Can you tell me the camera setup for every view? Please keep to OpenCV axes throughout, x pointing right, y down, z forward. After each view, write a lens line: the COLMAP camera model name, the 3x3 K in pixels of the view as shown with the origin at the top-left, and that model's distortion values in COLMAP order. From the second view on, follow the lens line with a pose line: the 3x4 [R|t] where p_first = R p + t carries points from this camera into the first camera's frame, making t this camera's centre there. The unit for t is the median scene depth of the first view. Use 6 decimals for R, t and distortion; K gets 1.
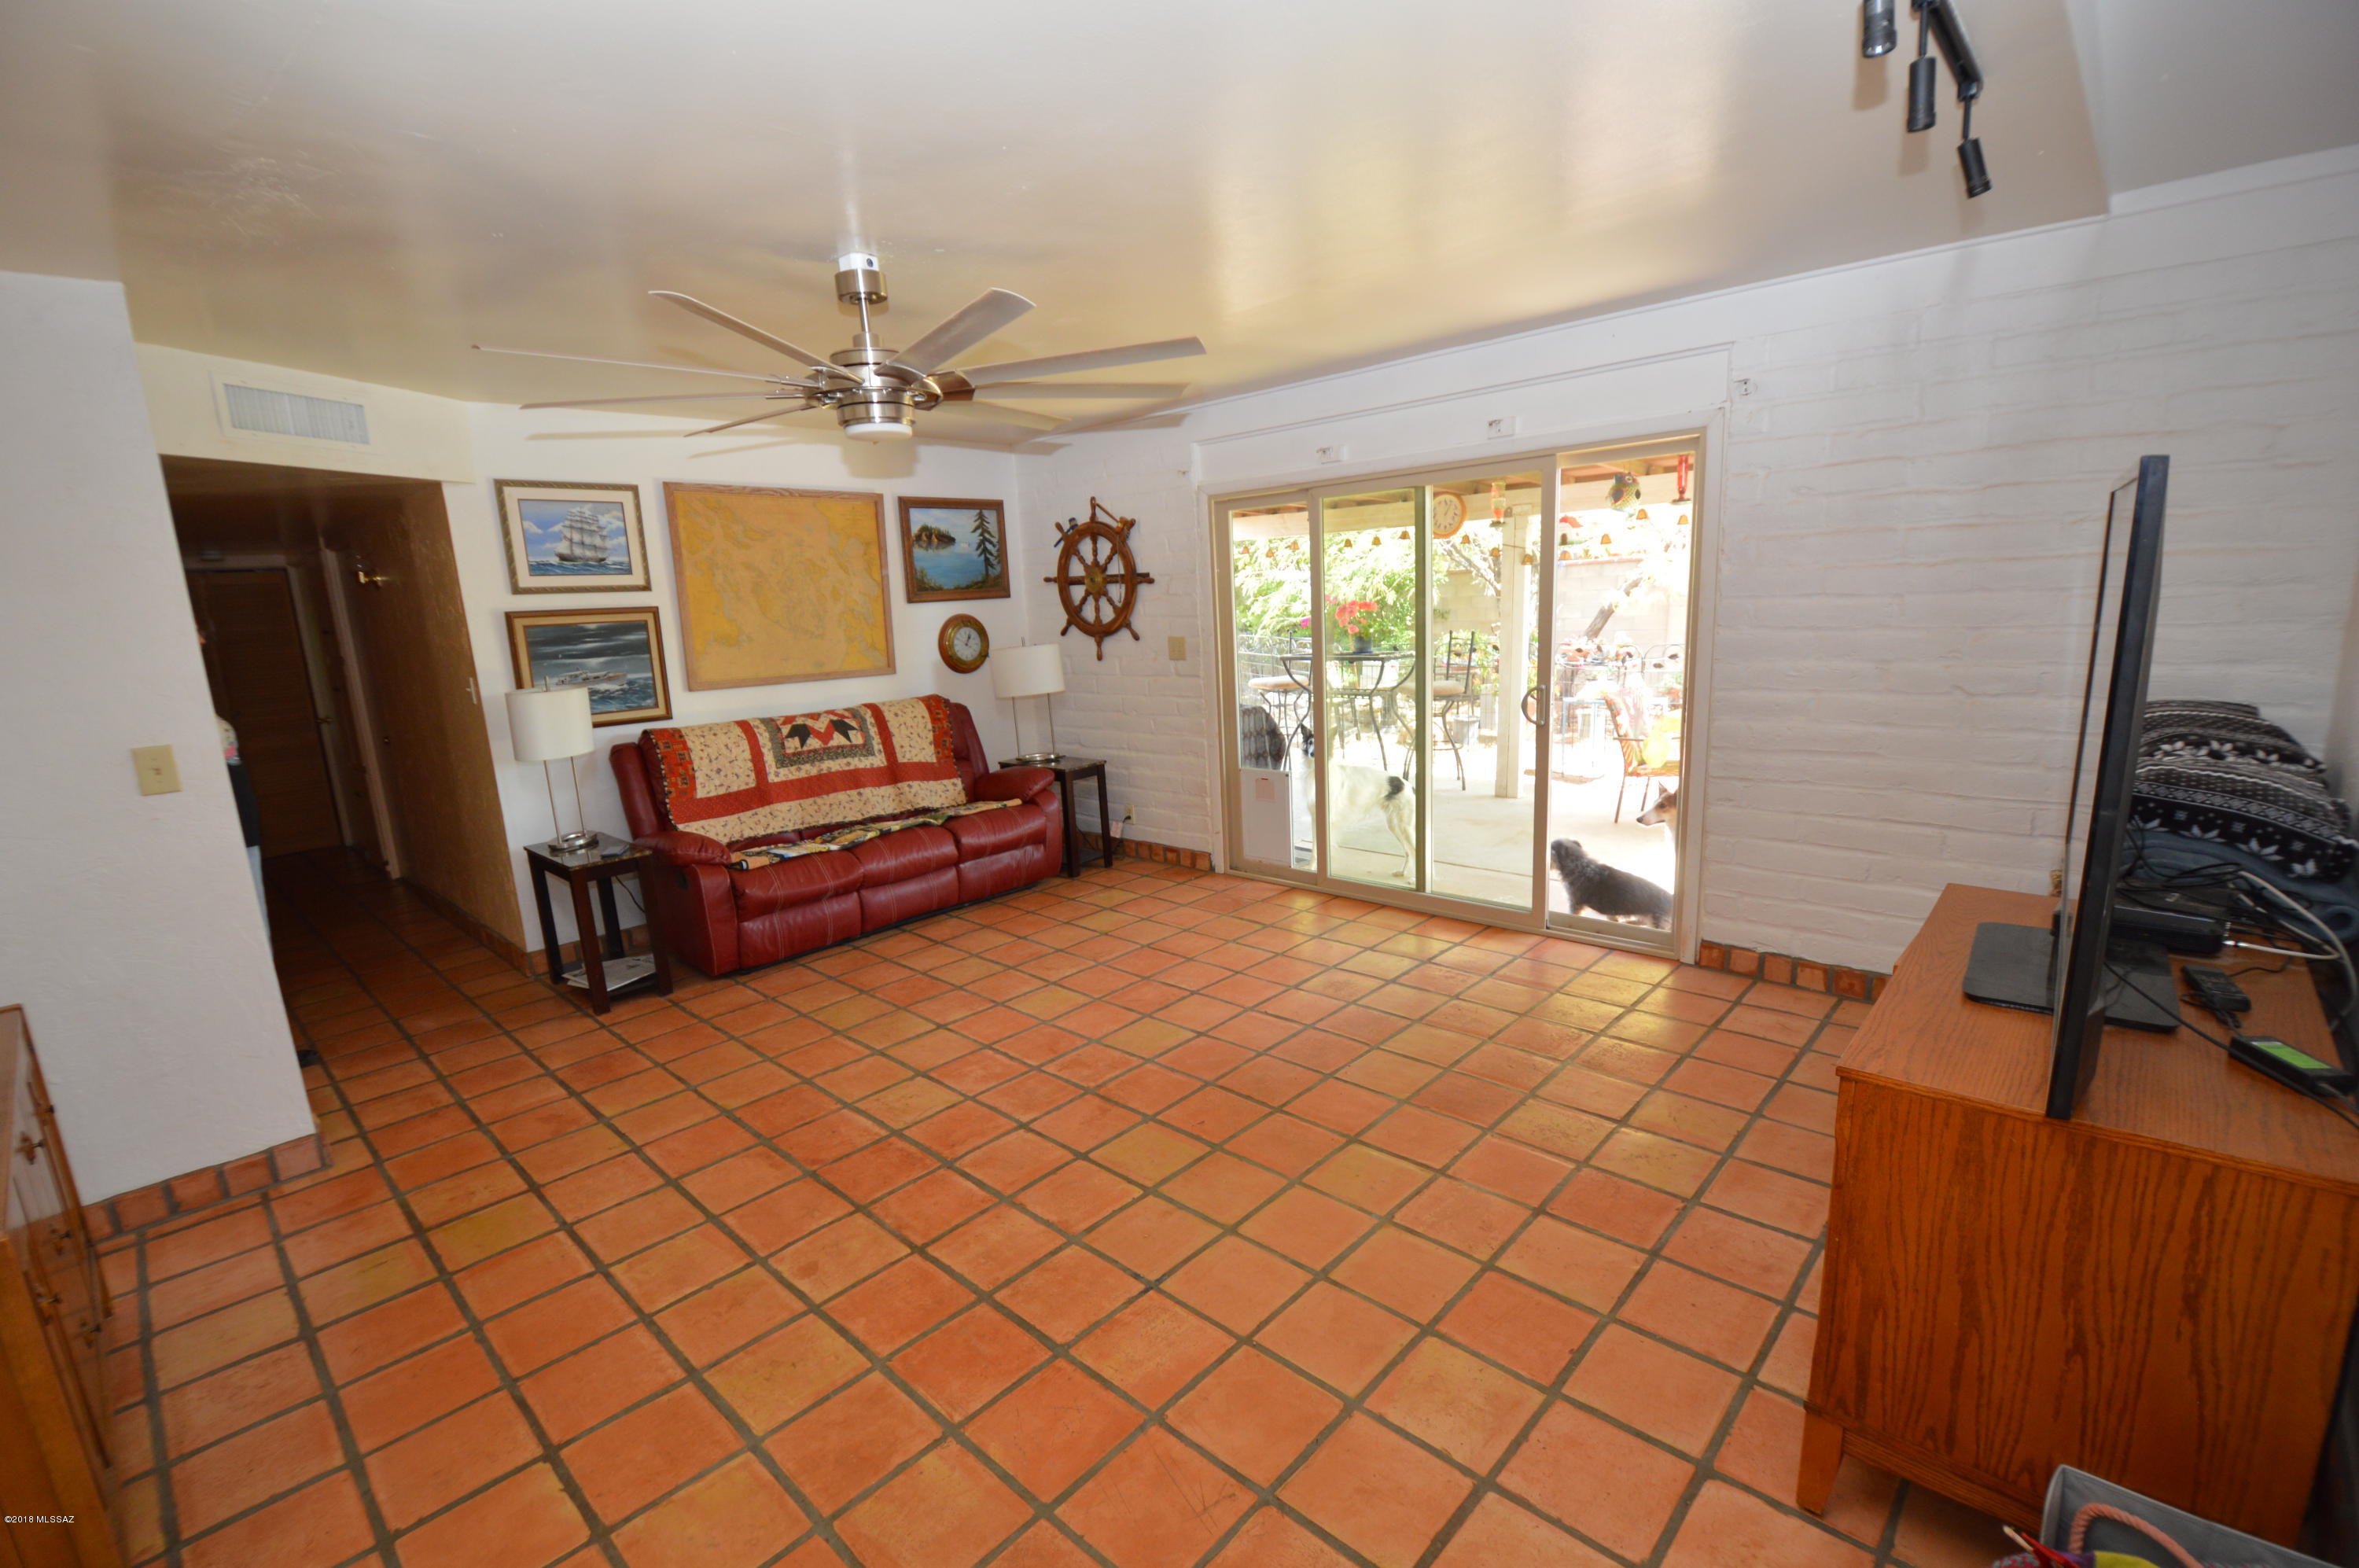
lens RADIAL K [[1038.8, 0, 1162.9], [0, 1038.8, 807.6], [0, 0, 1]] dist [0.002805, -0.015125]
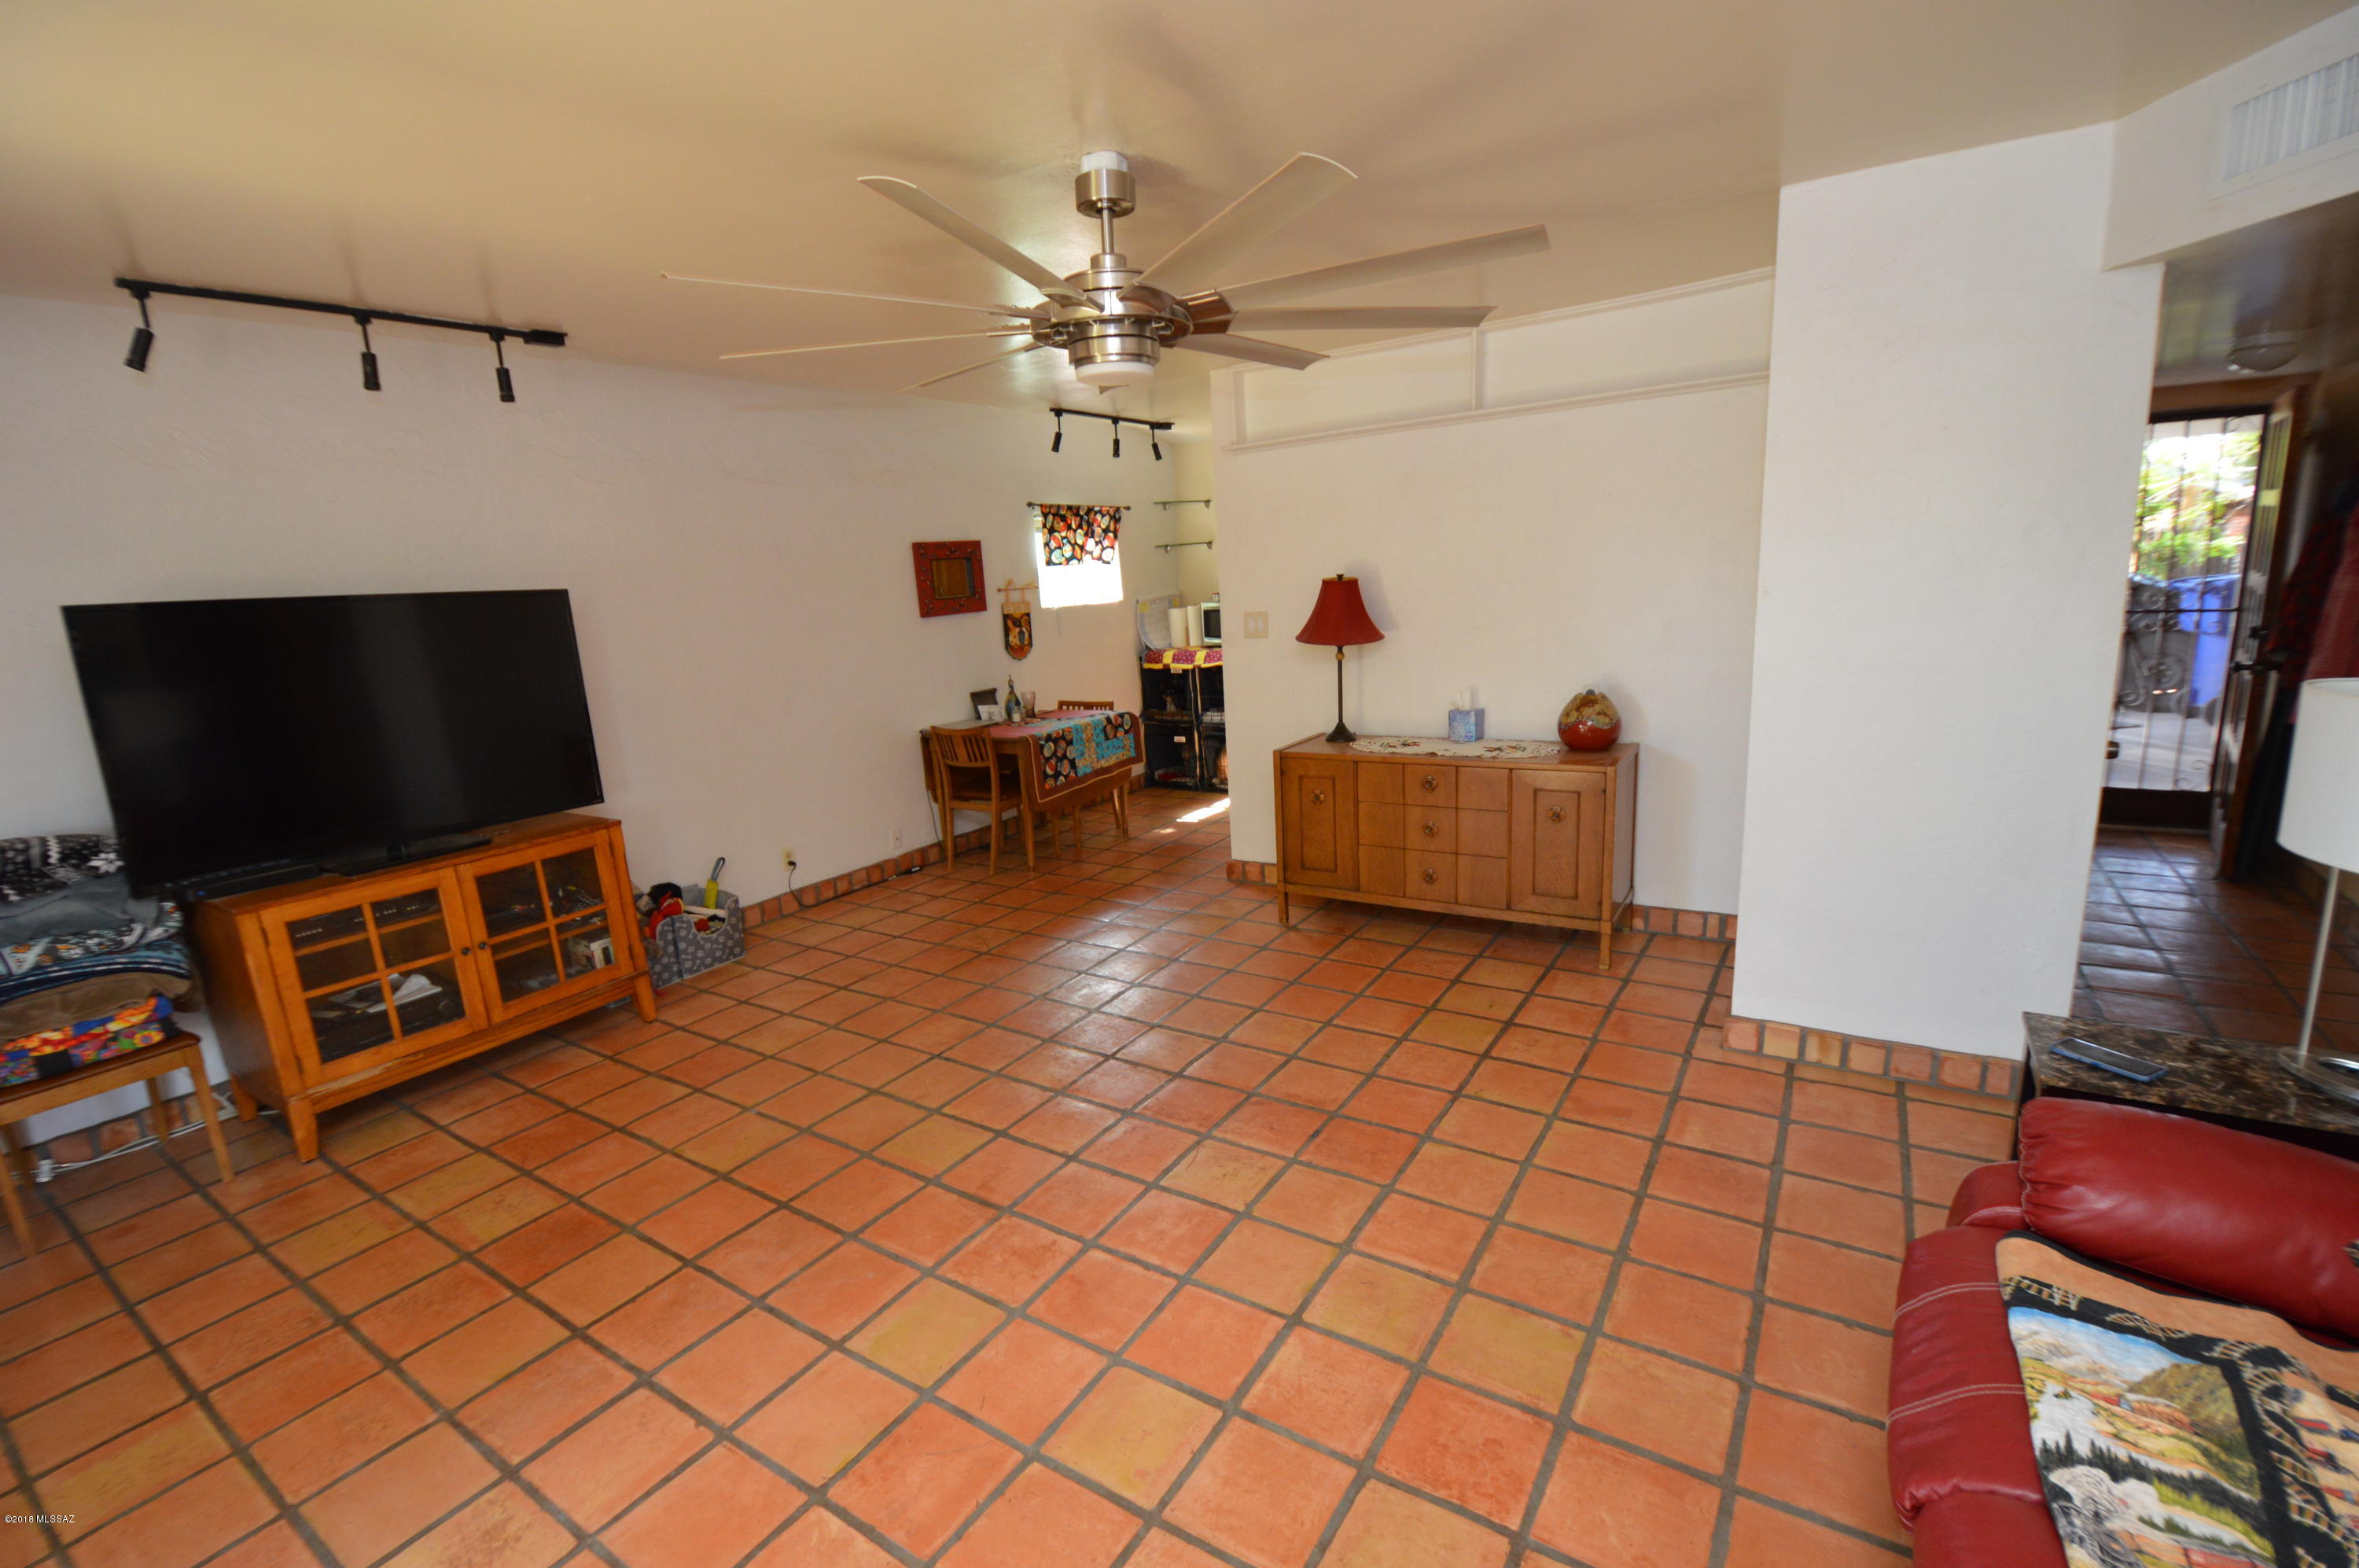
lens RADIAL K [[1035.3, 0, 1159.1], [0, 1035.3, 807.8], [0, 0, 1]] dist [0.027445, -0.026949]
pose [[-0.978305, 0.149590, -0.143327, -0.107712], [0.076002, 0.902740, 0.423420, -0.311354], [0.192726, 0.403341, -0.894524, 1.482414]]
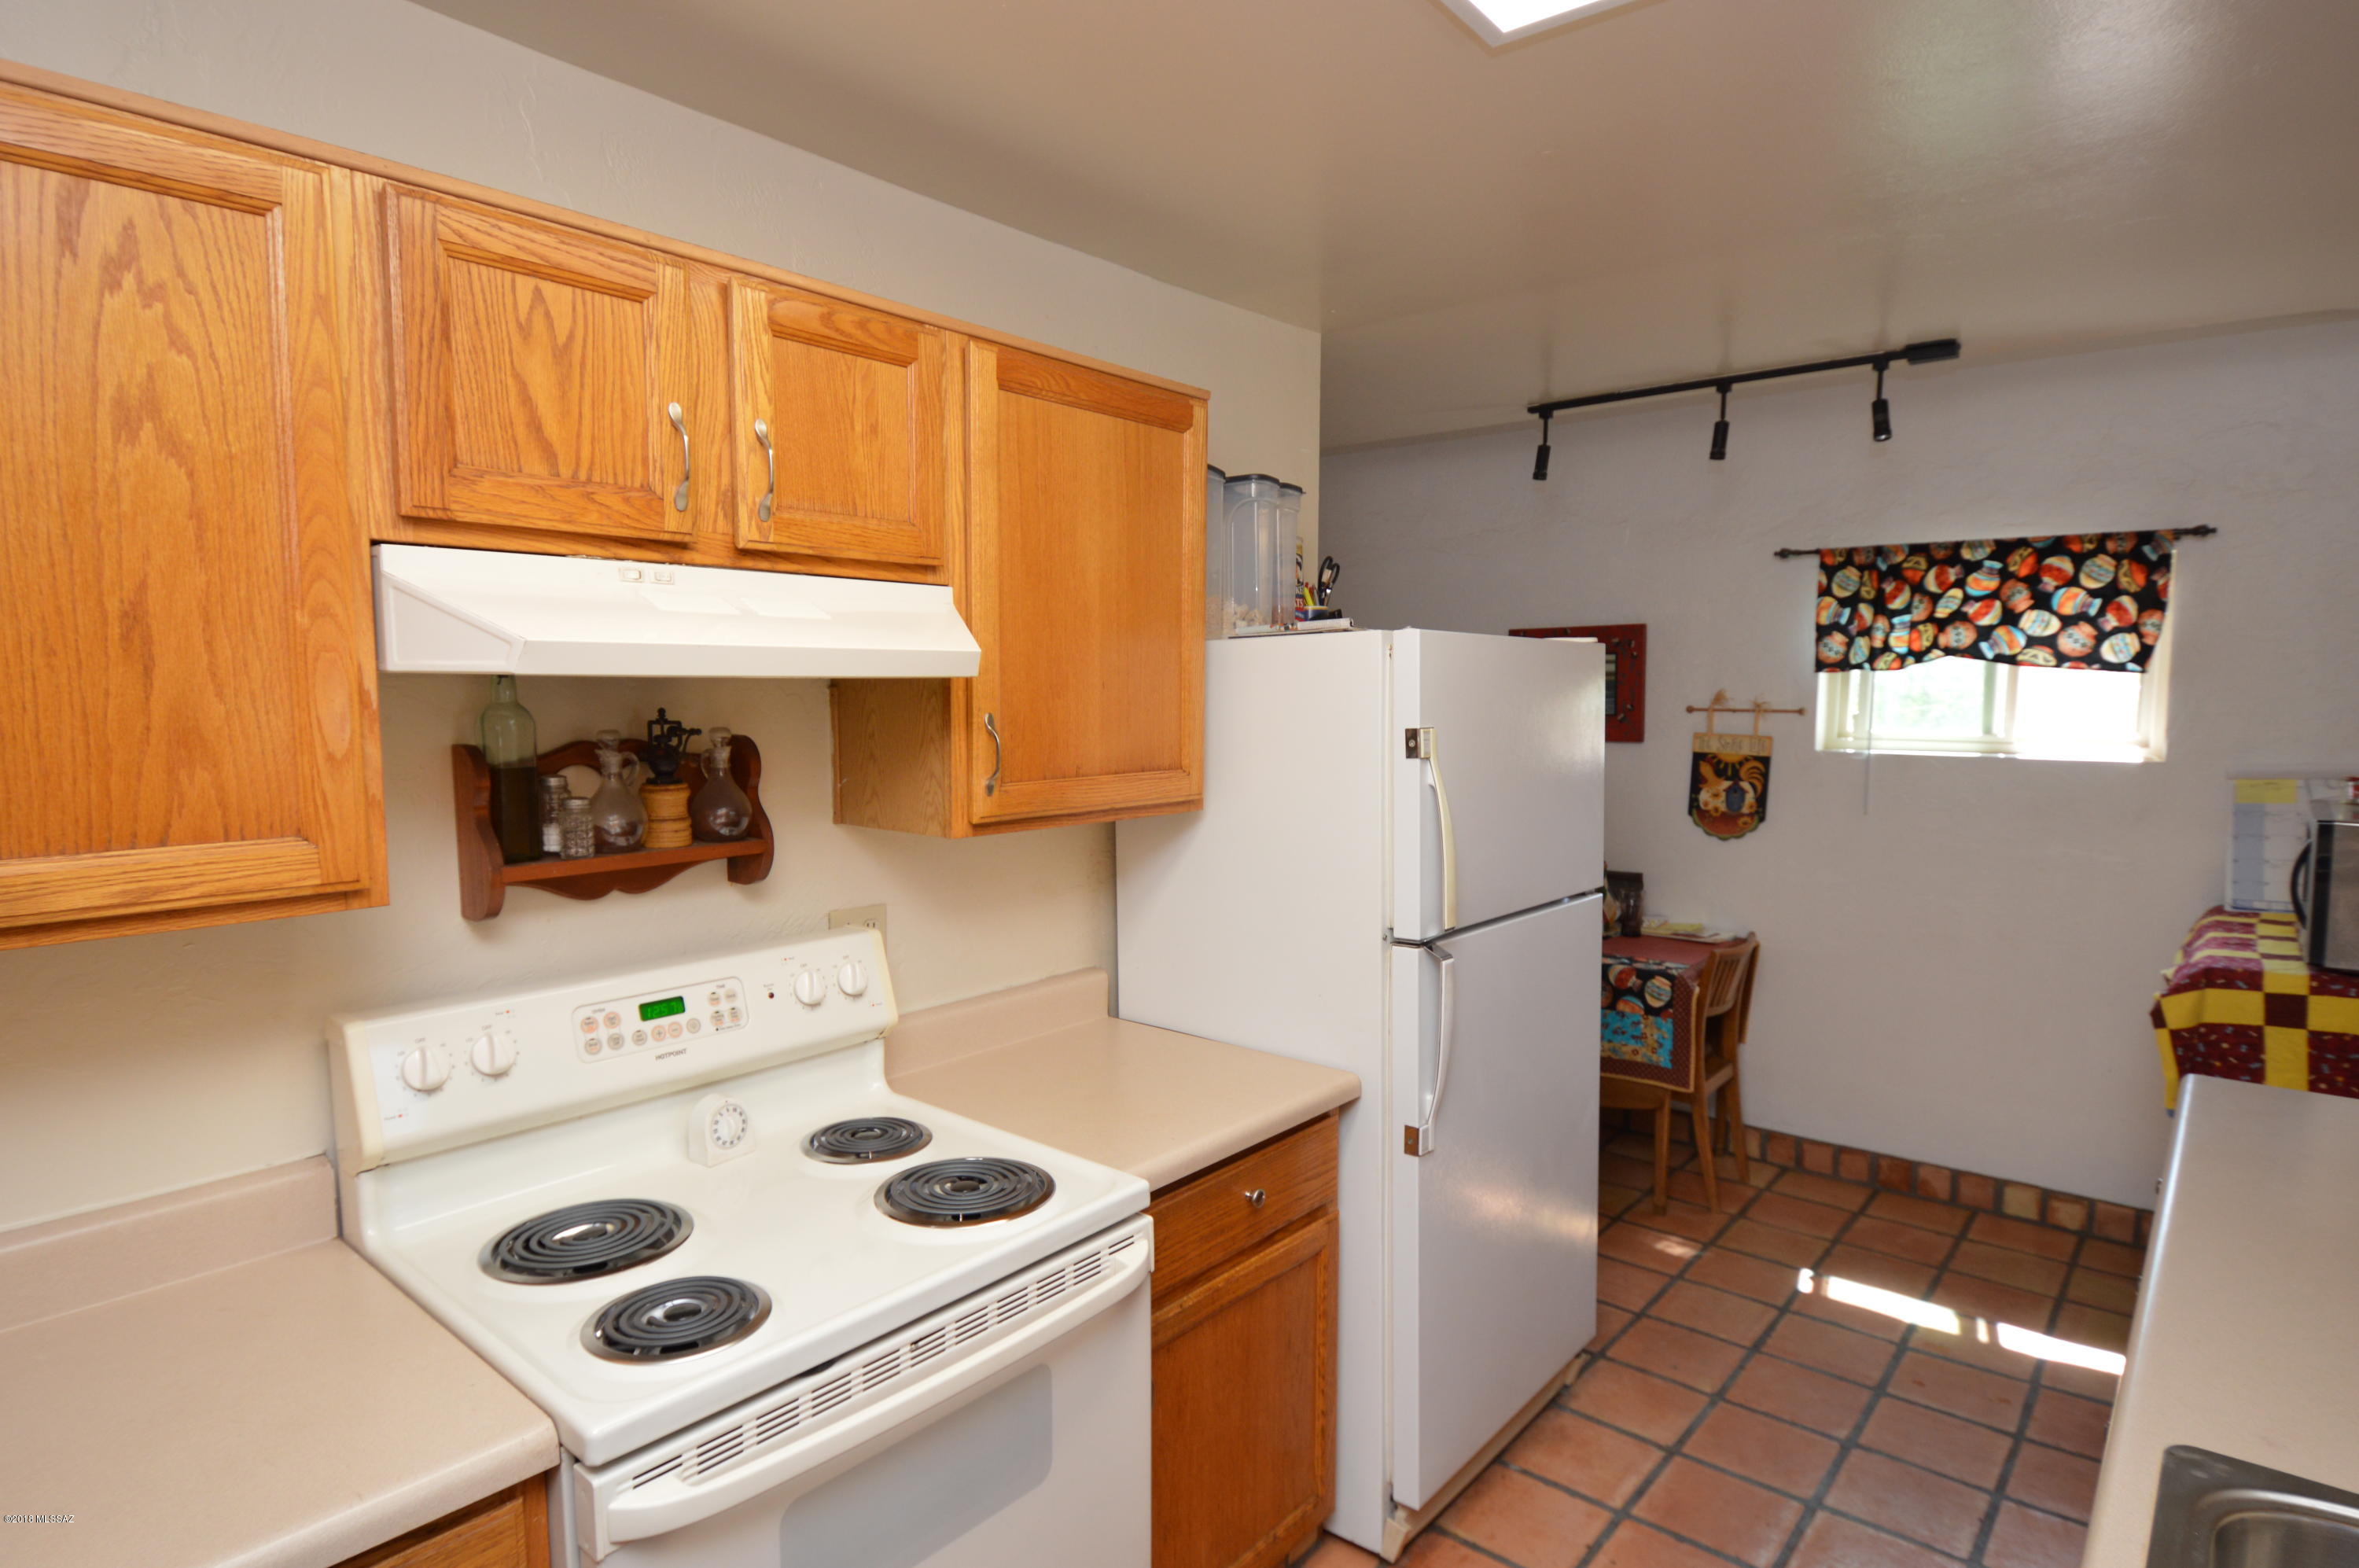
lens RADIAL K [[1245.2, 0, 1163.6], [0, 1245.2, 807.1], [0, 0, 1]] dist [0.002578, -0.026397]
pose [[-0.046643, -0.036188, 0.998256, -0.605096], [0.203353, 0.978073, 0.044958, -0.176232], [-0.977994, 0.205095, -0.038261, 0.978101]]
